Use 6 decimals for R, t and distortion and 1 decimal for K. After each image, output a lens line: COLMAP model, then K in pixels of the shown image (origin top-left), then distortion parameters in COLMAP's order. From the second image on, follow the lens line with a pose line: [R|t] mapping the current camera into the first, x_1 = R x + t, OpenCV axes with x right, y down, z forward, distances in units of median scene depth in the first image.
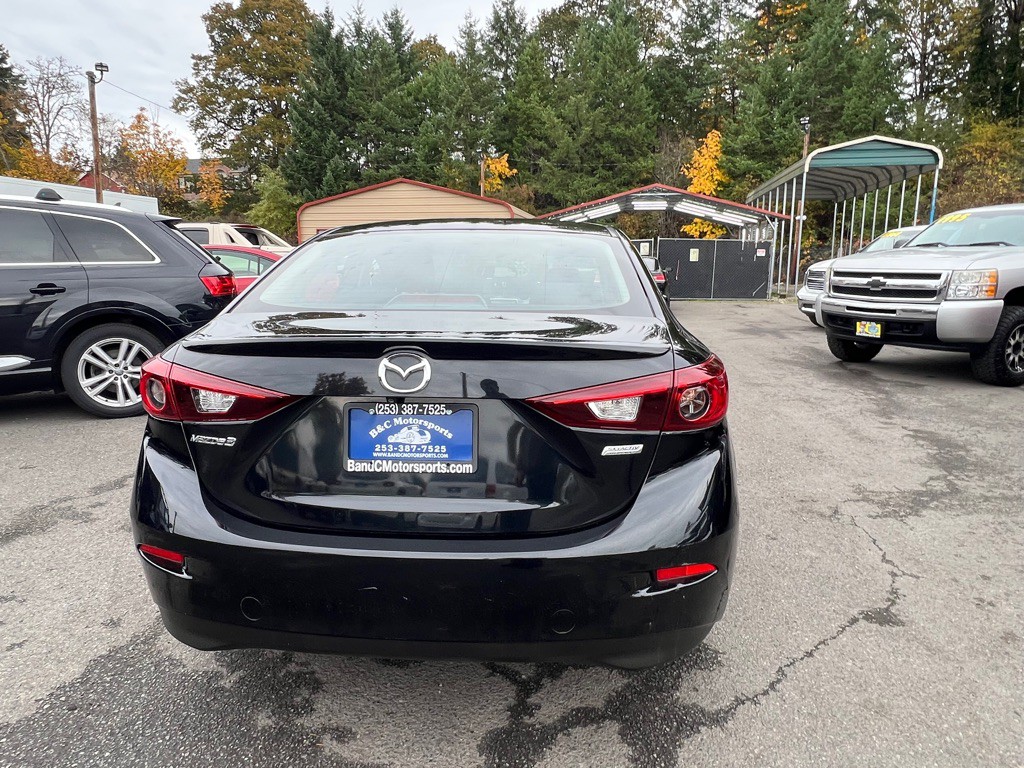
lens RADIAL K [[652.0, 0, 510.4], [0, 652.0, 394.3], [0, 0, 1]] dist [-0.004720, 0.002532]
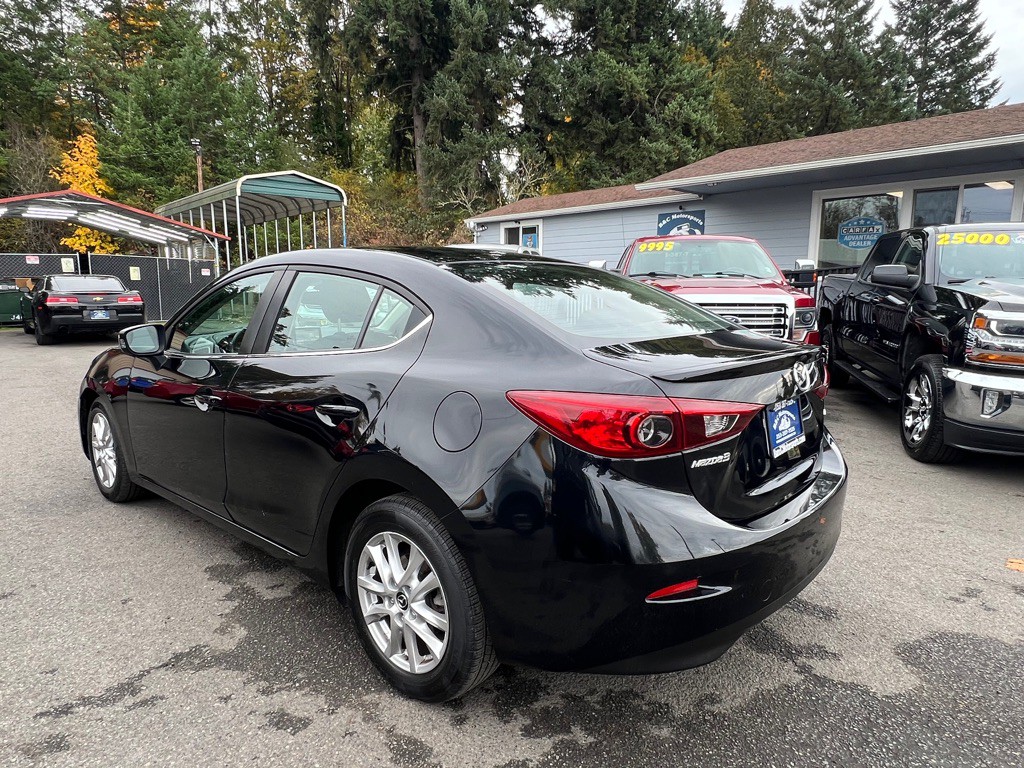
lens RADIAL K [[643.2, 0, 518.6], [0, 643.2, 390.4], [0, 0, 1]] dist [-0.003729, 0.000713]
pose [[0.604686, -0.125092, 0.786579, -0.068470], [0.149409, 0.987873, 0.042245, -0.006401], [-0.782325, 0.091977, 0.616043, 0.026928]]
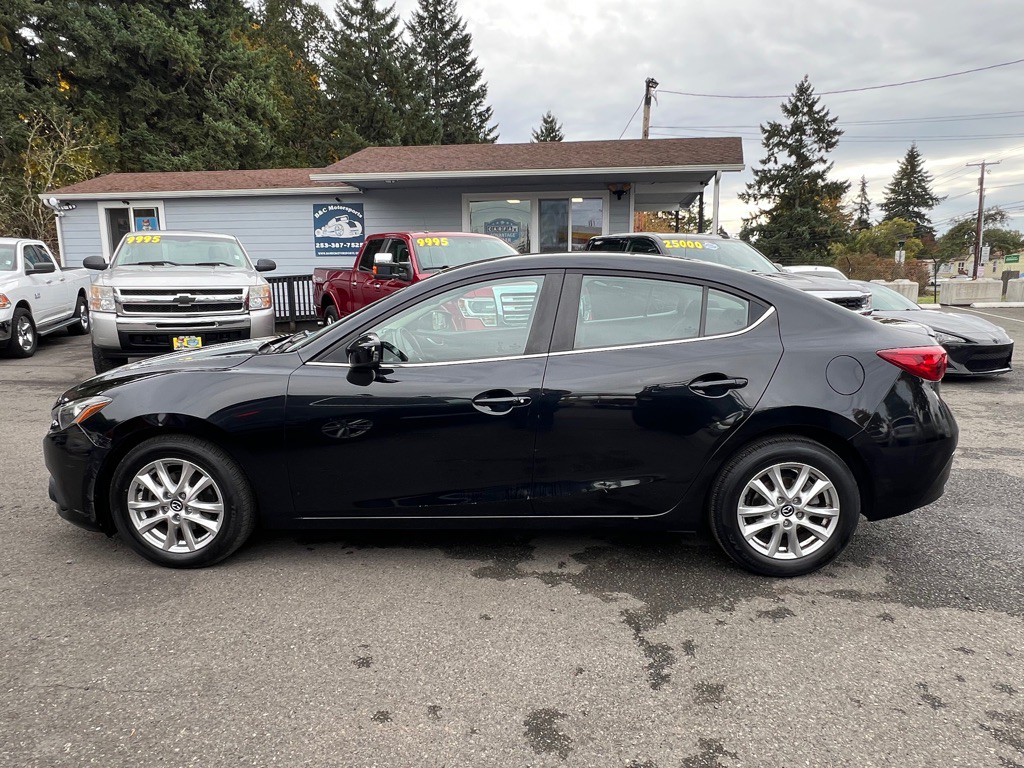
lens RADIAL K [[638.5, 0, 523.1], [0, 638.5, 386.7], [0, 0, 1]] dist [-0.001900, -0.000531]
pose [[-0.044190, -0.173822, 0.983785, -0.107889], [0.197588, 0.963774, 0.179161, -0.023399], [-0.979289, 0.202301, -0.008244, 0.104554]]
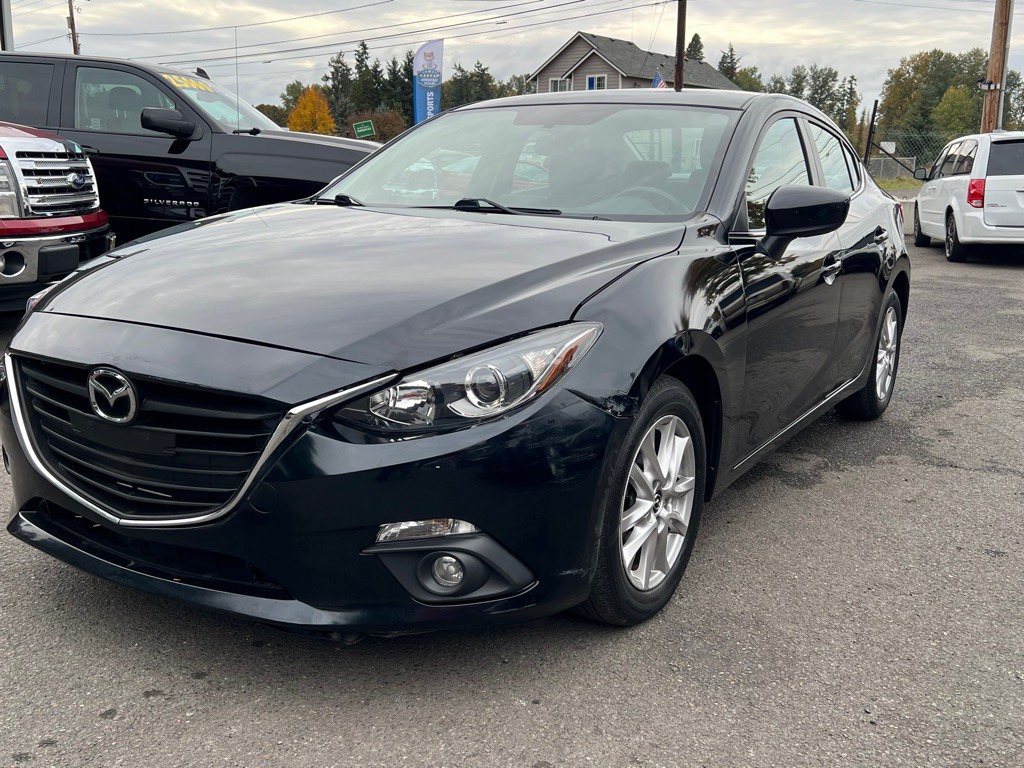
lens RADIAL K [[988.5, 0, 511.7], [0, 988.5, 382.1], [0, 0, 1]] dist [0.023460, -0.006930]
pose [[-0.883956, -0.124273, 0.450752, -0.047934], [0.061769, 0.924546, 0.376031, -0.038469], [-0.463472, 0.360238, -0.809582, 0.212772]]
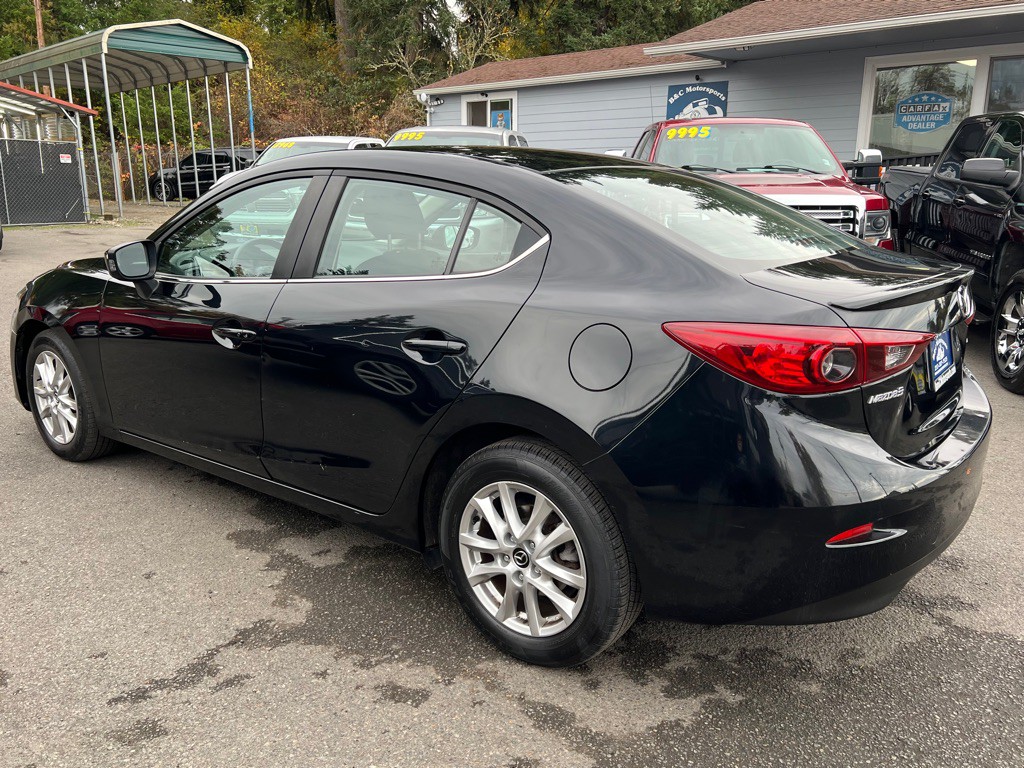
lens RADIAL K [[820.0, 0, 526.1], [0, 820.0, 377.6], [0, 0, 1]] dist [0.043475, -0.045190]
pose [[0.545971, -0.196146, 0.814520, -0.082654], [0.156770, 0.978954, 0.130661, -0.009635], [-0.823006, 0.056355, 0.565230, 0.034212]]
